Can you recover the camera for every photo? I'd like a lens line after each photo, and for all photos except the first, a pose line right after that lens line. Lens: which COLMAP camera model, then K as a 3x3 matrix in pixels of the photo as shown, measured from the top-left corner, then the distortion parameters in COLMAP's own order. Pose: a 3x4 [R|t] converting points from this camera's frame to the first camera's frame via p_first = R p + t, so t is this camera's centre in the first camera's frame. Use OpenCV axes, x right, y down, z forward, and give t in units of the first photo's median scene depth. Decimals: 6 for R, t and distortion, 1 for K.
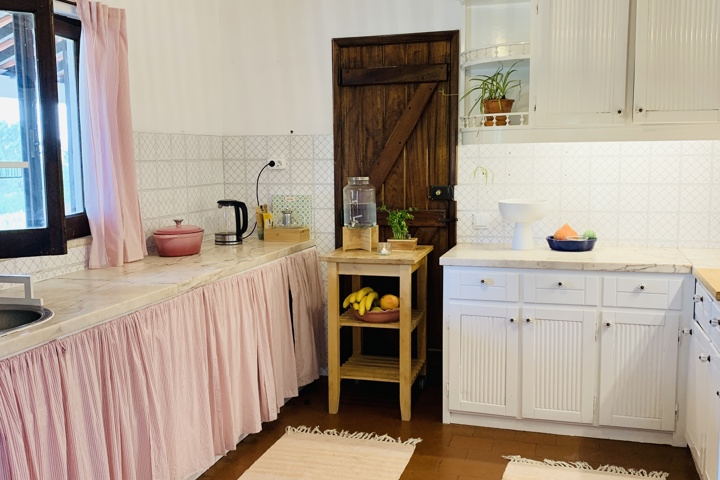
lens RADIAL K [[703.8, 0, 357.5], [0, 703.8, 228.3], [0, 0, 1]] dist [0.085079, -0.256032]
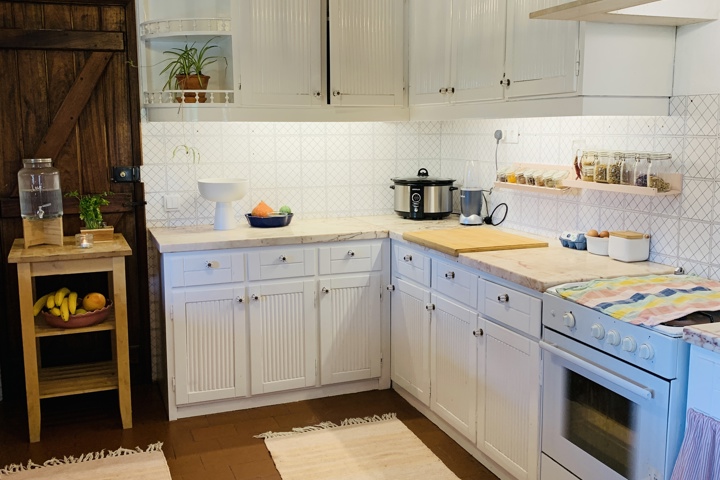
lens RADIAL K [[703.8, 0, 357.5], [0, 703.8, 228.3], [0, 0, 1]] dist [0.085079, -0.256032]
pose [[0.789063, -0.077467, 0.609409, -0.229674], [0.059309, 0.996990, 0.049942, -0.010092], [-0.611443, -0.003264, 0.791282, 0.105742]]
